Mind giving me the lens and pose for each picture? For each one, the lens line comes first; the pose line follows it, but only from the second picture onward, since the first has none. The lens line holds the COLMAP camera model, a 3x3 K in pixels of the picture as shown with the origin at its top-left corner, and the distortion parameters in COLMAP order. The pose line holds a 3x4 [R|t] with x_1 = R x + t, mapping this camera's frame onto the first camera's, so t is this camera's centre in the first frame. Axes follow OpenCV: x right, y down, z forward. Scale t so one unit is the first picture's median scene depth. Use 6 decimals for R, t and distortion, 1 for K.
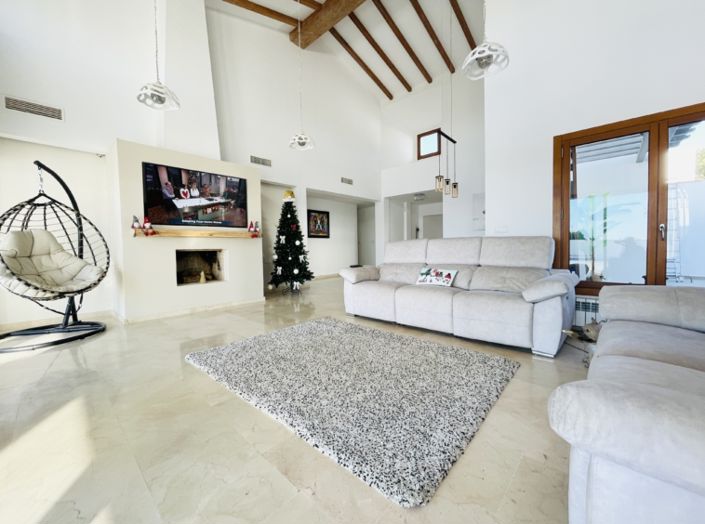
lens RADIAL K [[284.0, 0, 352.3], [0, 284.0, 255.8], [0, 0, 1]] dist [0.001254, -0.001547]
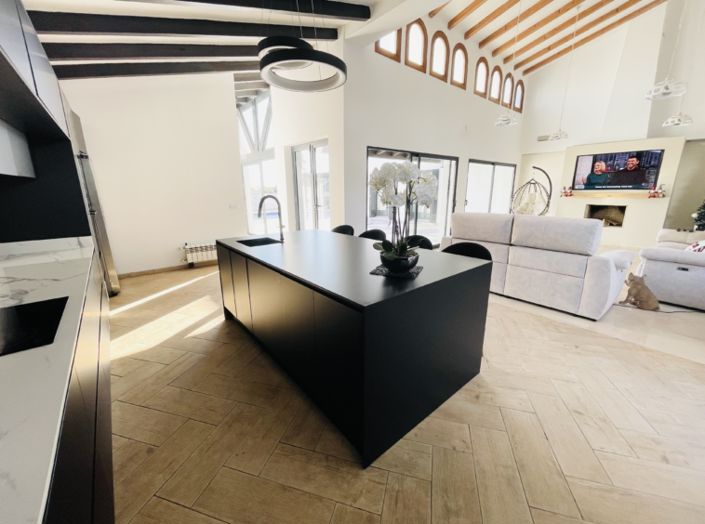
lens RADIAL K [[284.0, 0, 350.7], [0, 284.0, 257.1], [0, 0, 1]] dist [0.001254, -0.001547]
pose [[-0.134794, 0.249450, -0.958961, 1.404424], [-0.023549, 0.966713, 0.254776, -0.124374], [0.990594, 0.056925, -0.124433, -0.213533]]
